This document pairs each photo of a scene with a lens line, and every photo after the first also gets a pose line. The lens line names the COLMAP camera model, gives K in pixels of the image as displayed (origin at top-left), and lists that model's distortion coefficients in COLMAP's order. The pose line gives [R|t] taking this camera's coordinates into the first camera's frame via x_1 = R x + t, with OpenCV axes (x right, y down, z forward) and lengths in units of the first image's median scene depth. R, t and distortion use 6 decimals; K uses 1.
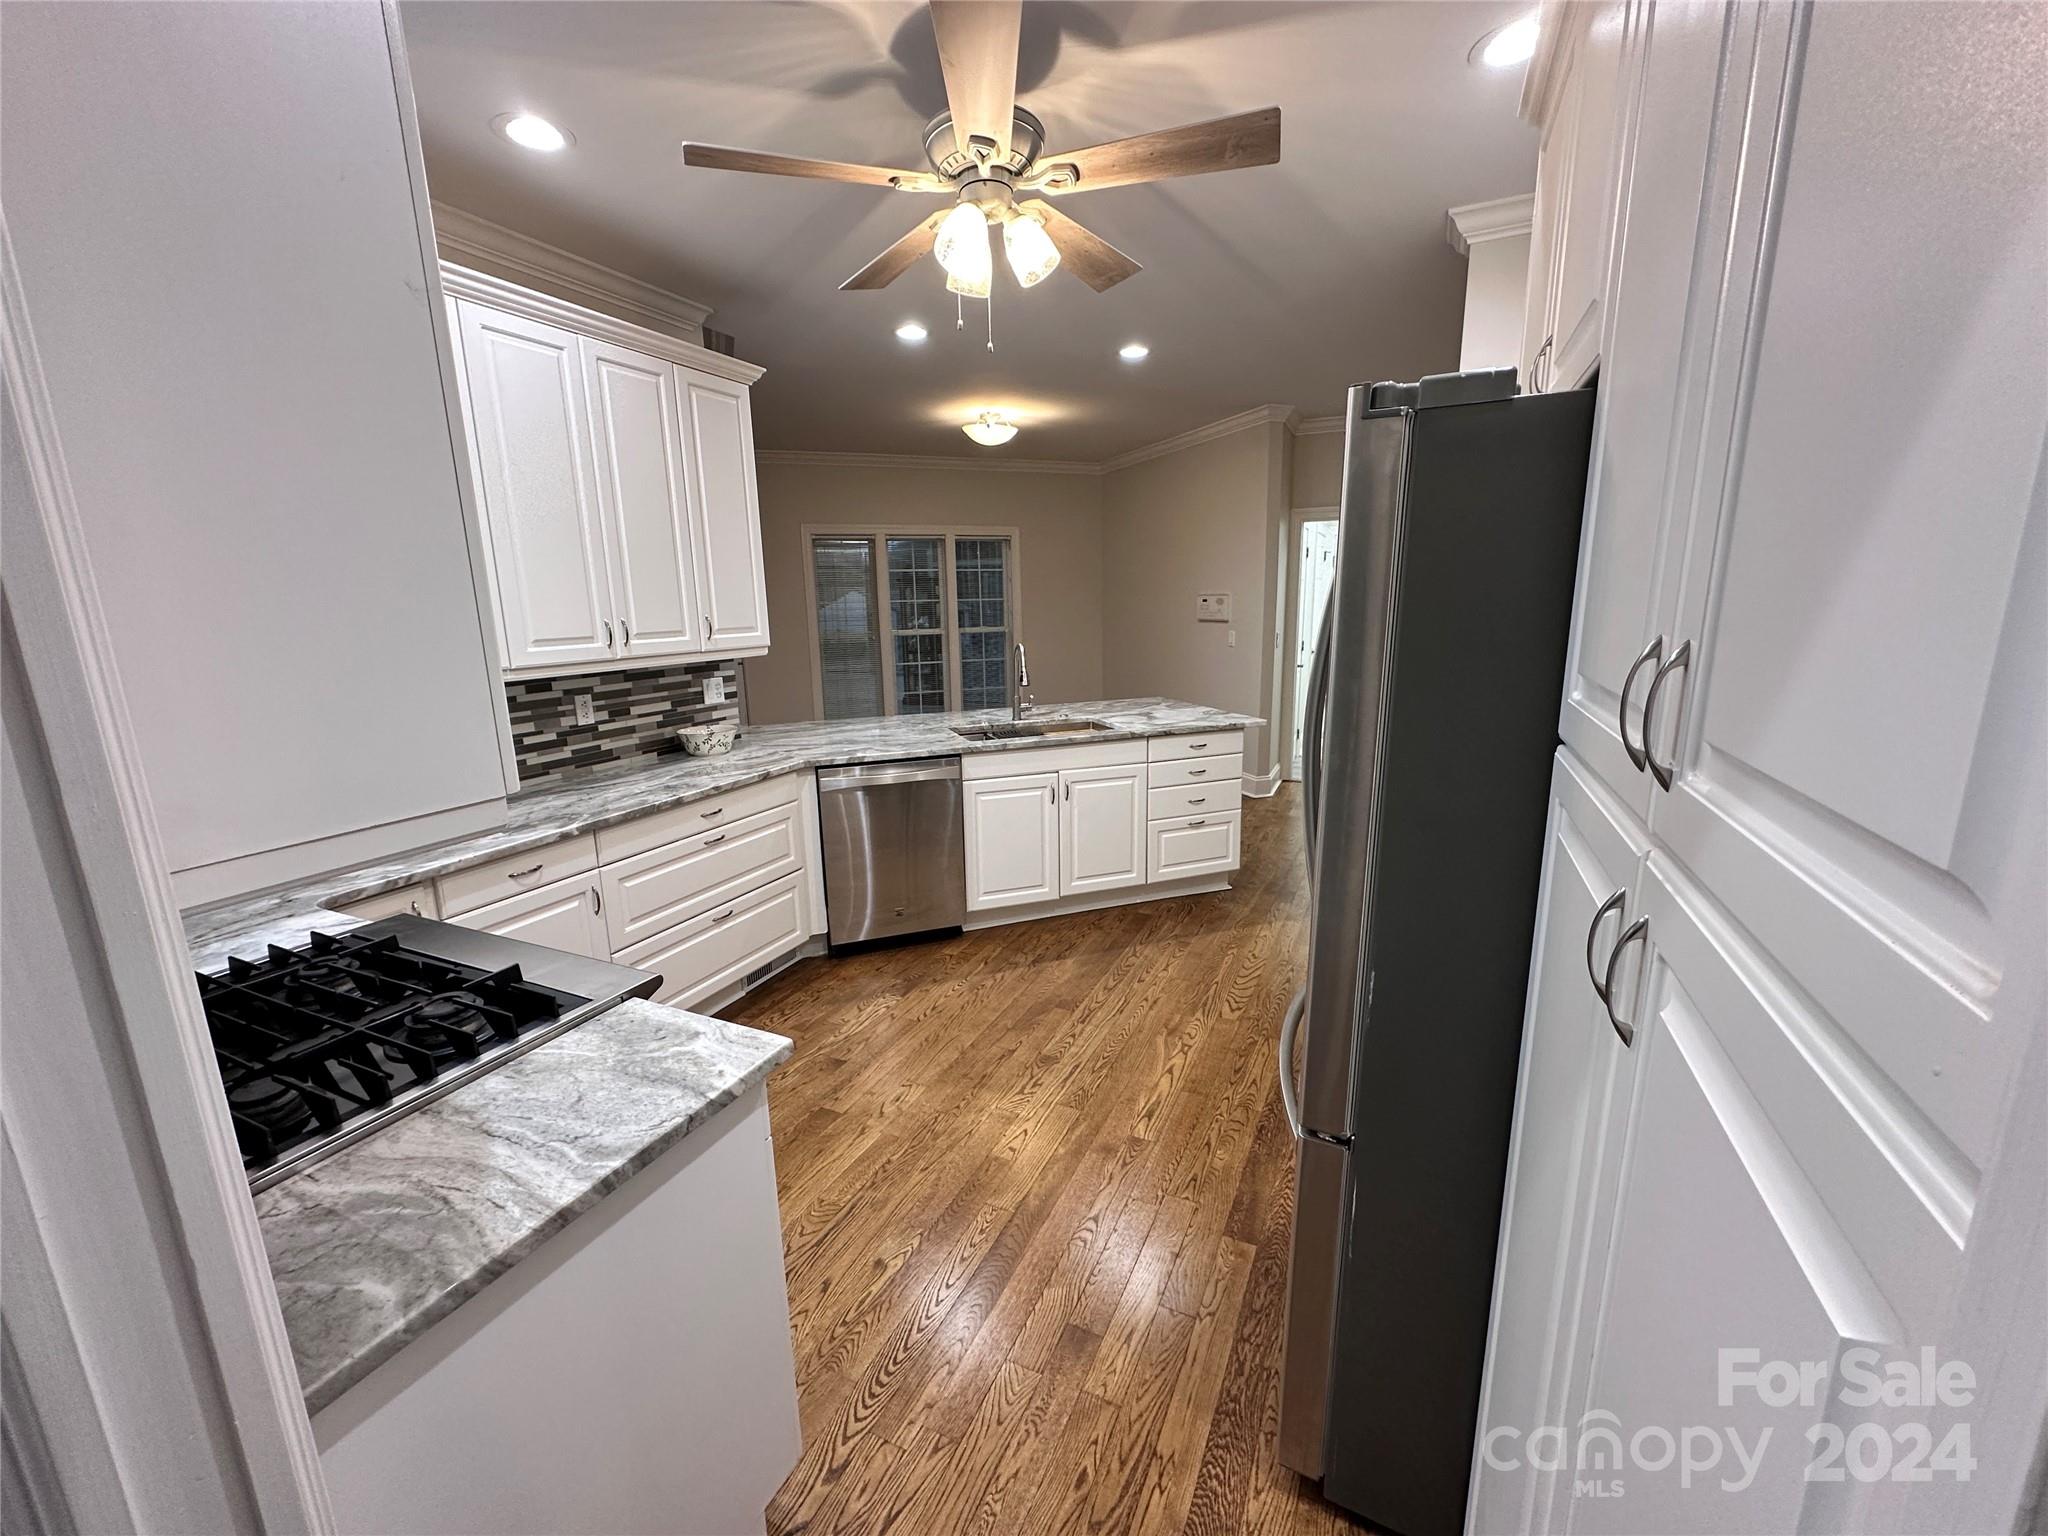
lens RADIAL K [[811.3, 0, 1026.5], [0, 811.3, 770.6], [0, 0, 1]] dist [-0.004216, 0.000949]
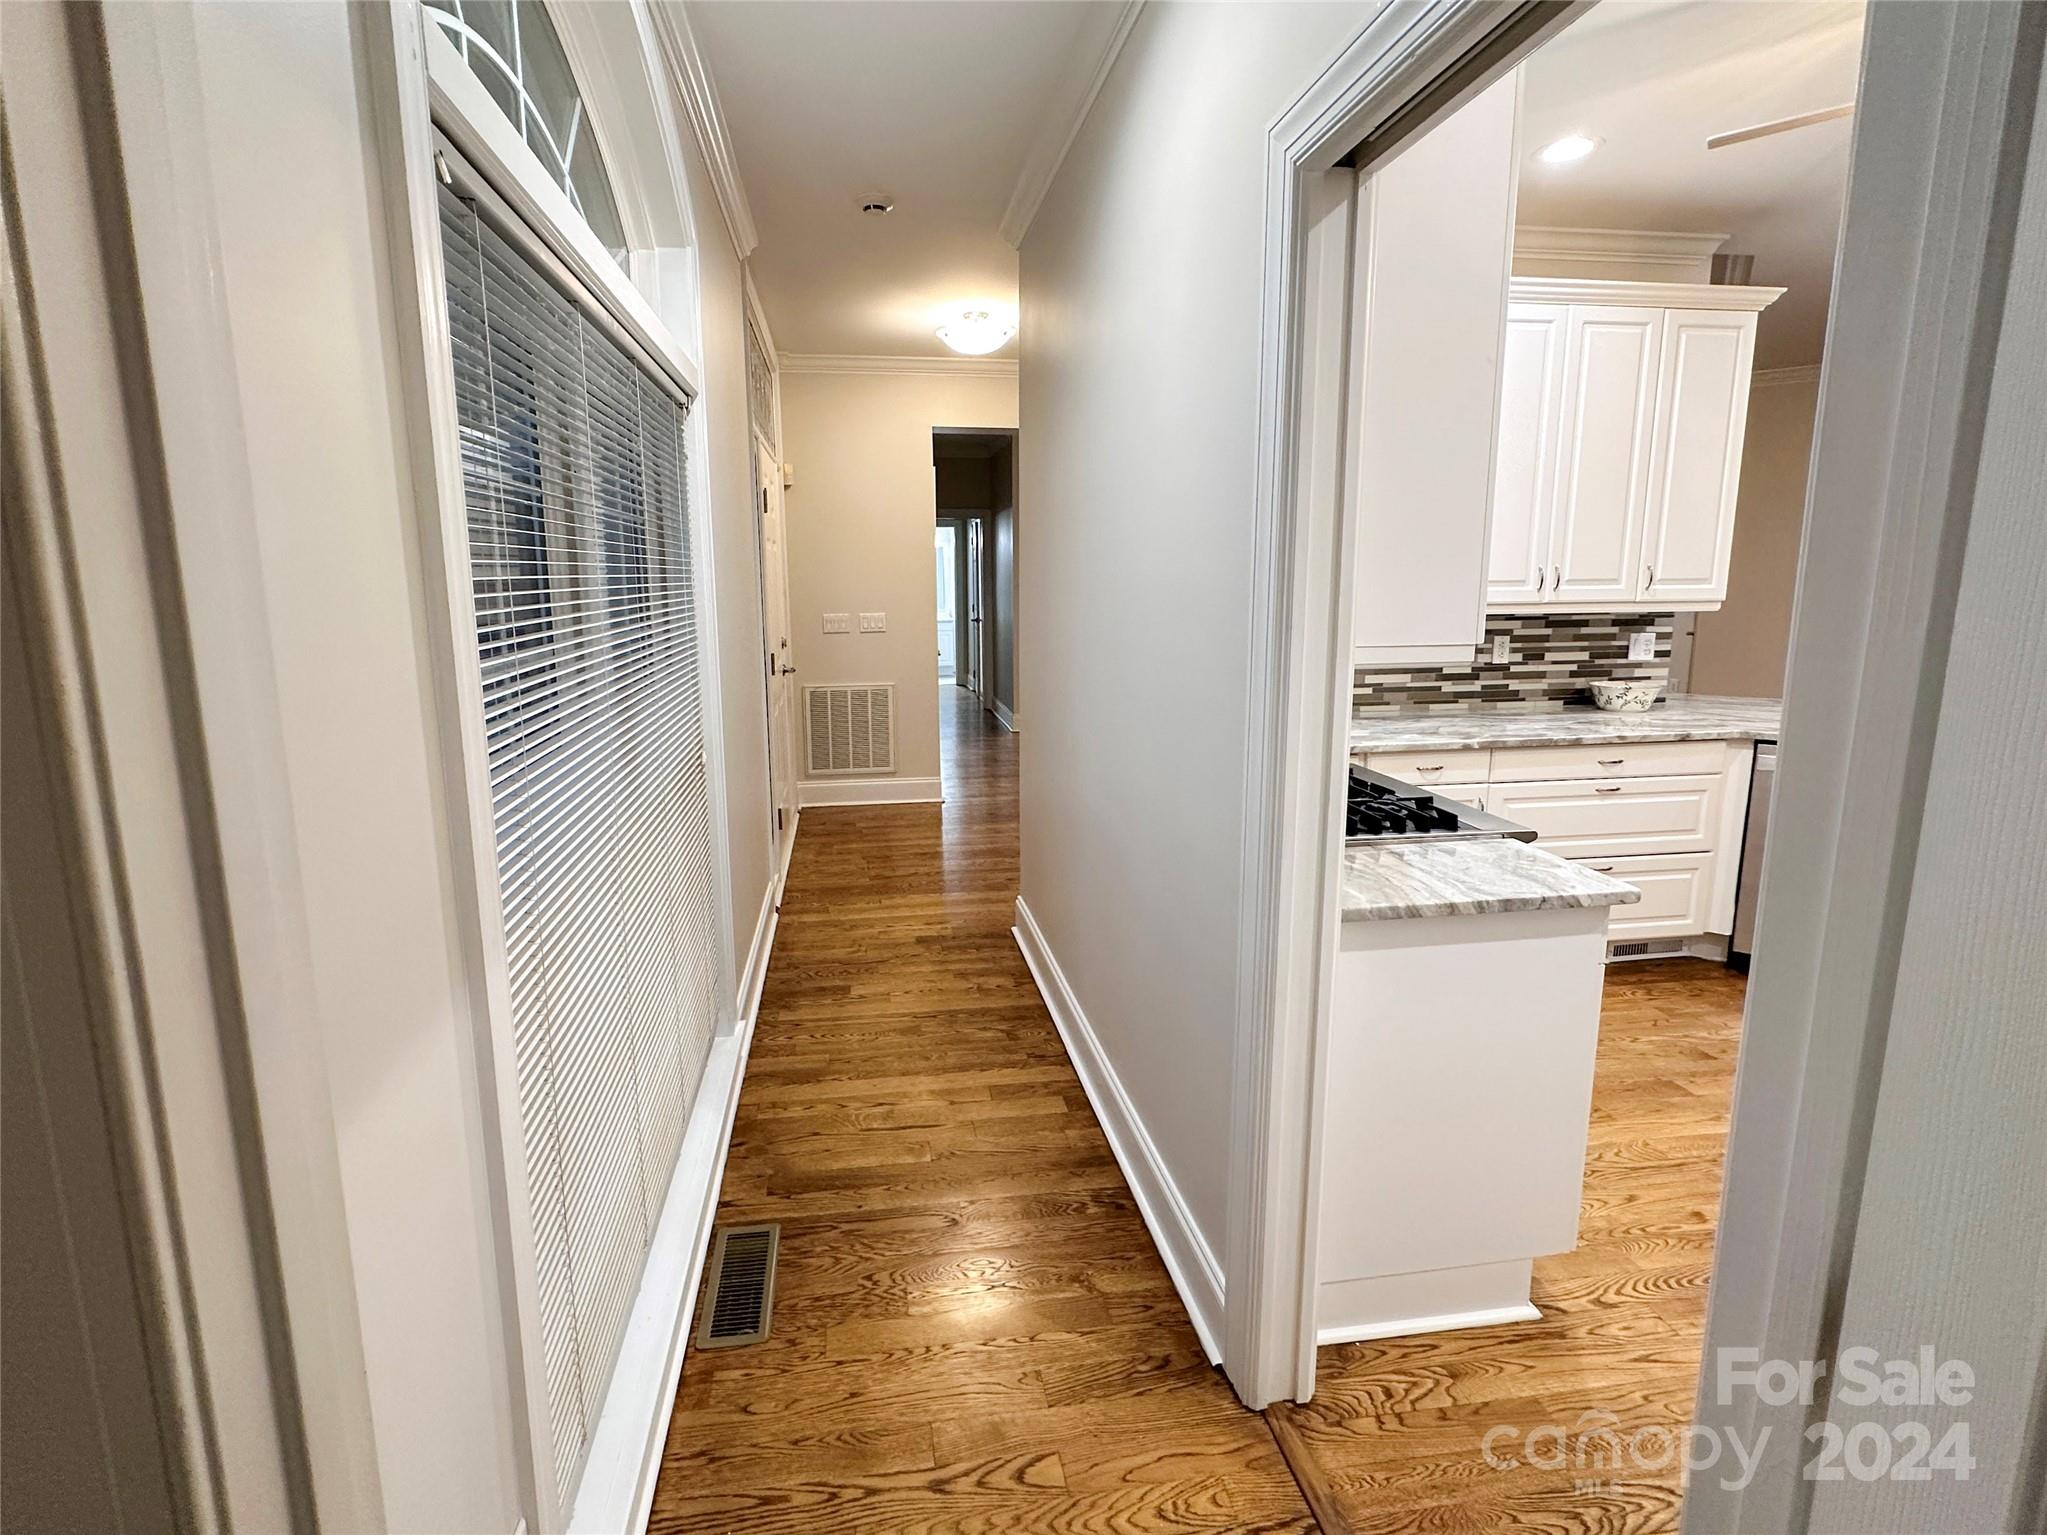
lens RADIAL K [[885.3, 0, 1005.4], [0, 885.3, 709.6], [0, 0, 1]] dist [-0.001248, 0.000915]
pose [[0.539196, 0.146401, -0.829358, 0.086407], [-0.178704, 0.982238, 0.057206, 0.052757], [0.823002, 0.117364, 0.555781, -0.185925]]
